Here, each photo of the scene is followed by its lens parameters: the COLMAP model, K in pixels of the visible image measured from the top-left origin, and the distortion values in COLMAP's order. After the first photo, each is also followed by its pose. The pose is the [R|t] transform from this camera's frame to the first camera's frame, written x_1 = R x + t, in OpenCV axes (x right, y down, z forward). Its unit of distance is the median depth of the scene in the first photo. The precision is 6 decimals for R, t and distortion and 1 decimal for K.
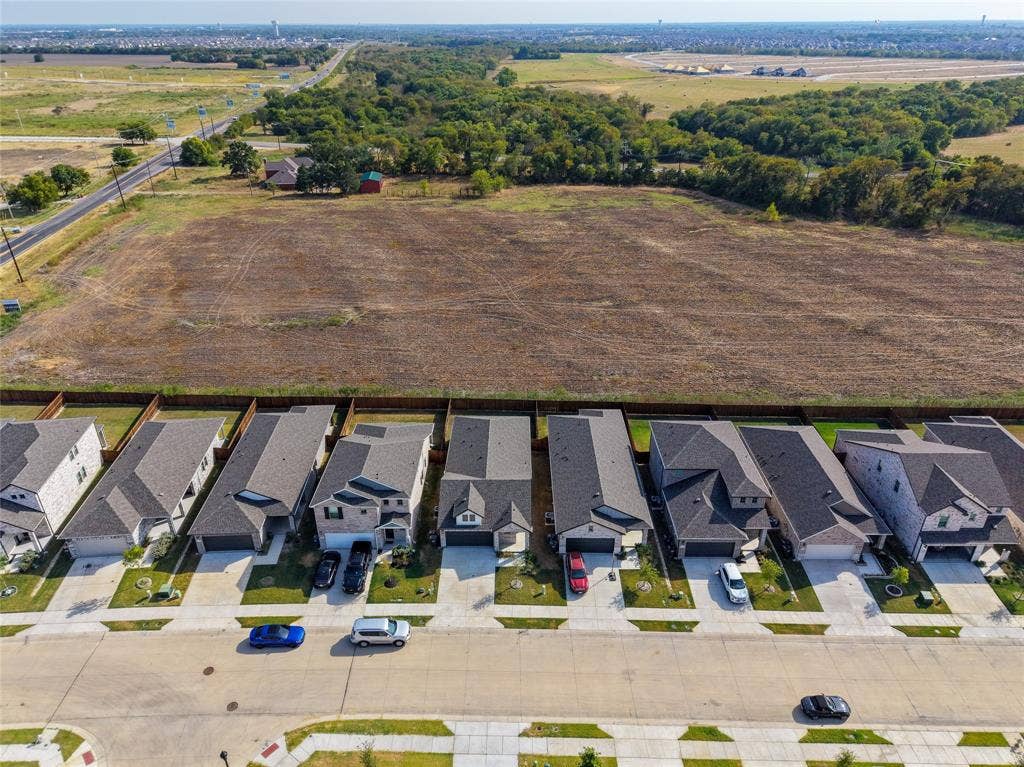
lens RADIAL K [[683.3, 0, 512.0], [0, 683.3, 383.5], [0, 0, 1]] dist [0.043291, -0.037259]
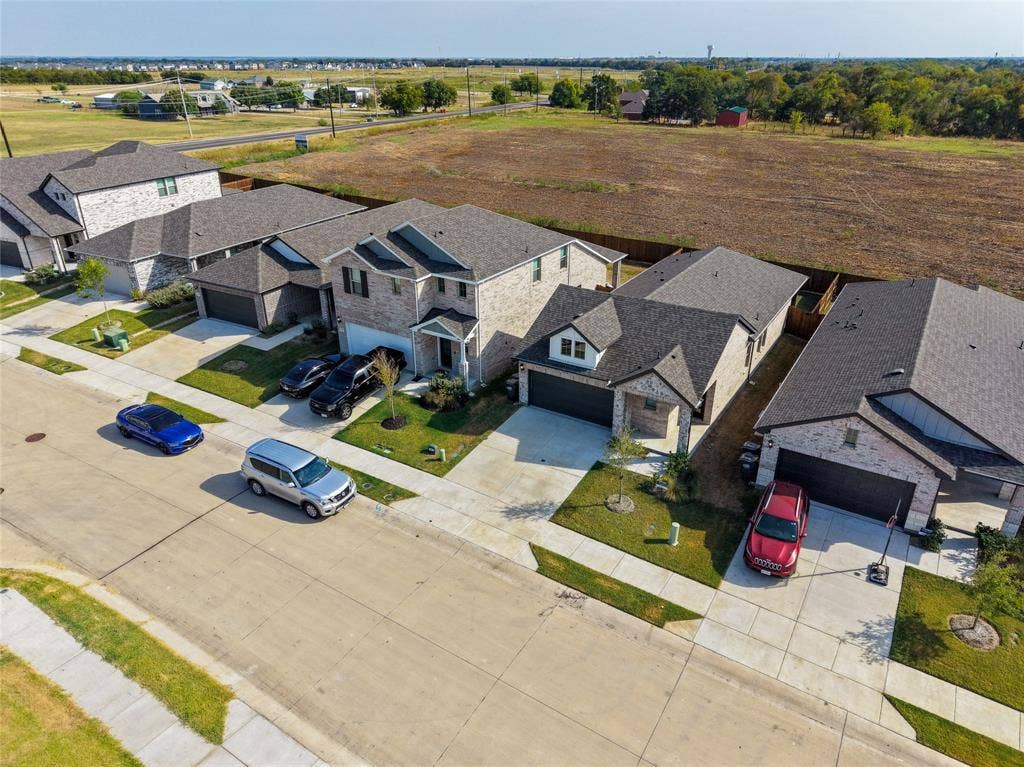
lens RADIAL K [[683.3, 0, 512.0], [0, 683.3, 383.5], [0, 0, 1]] dist [0.043291, -0.037259]
pose [[0.850674, 0.231436, -0.472008, 0.131038], [-0.248588, 0.968240, 0.026732, 0.223258], [0.463204, 0.094596, 0.881189, 0.580183]]
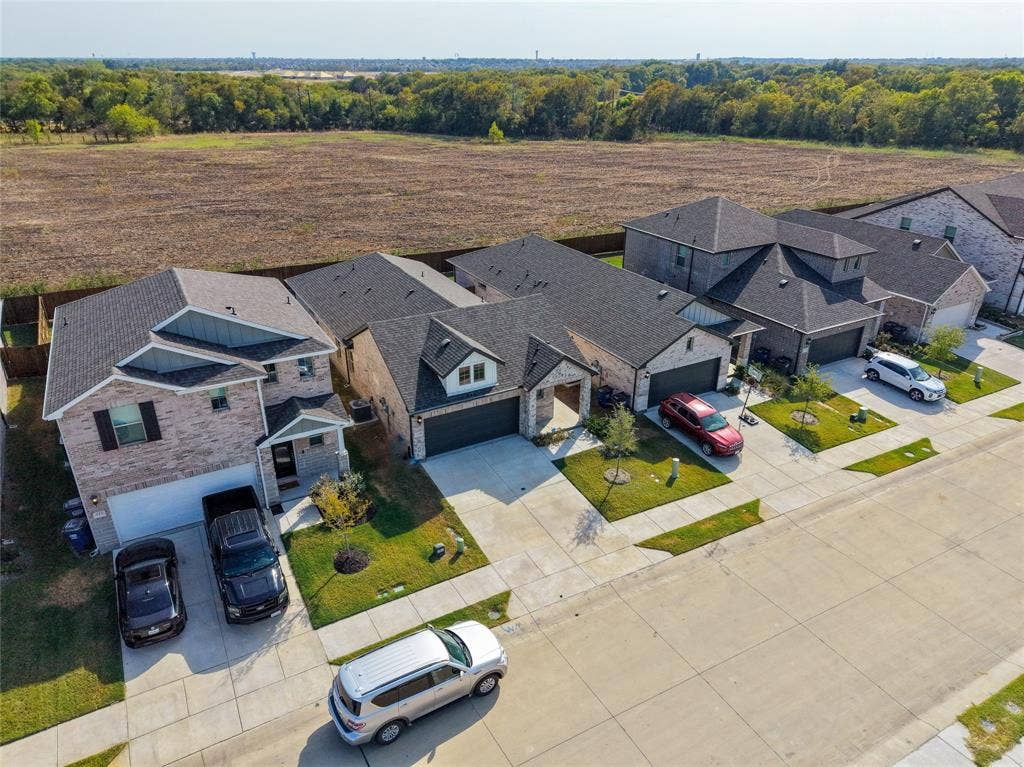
lens RADIAL K [[680.3, 0, 514.3], [0, 680.3, 392.2], [0, 0, 1]] dist [0.018222, 0.001636]
pose [[0.868789, -0.212291, 0.447368, -0.243057], [0.224627, 0.974098, 0.026016, 0.208051], [-0.441303, 0.077888, 0.893972, 0.611637]]
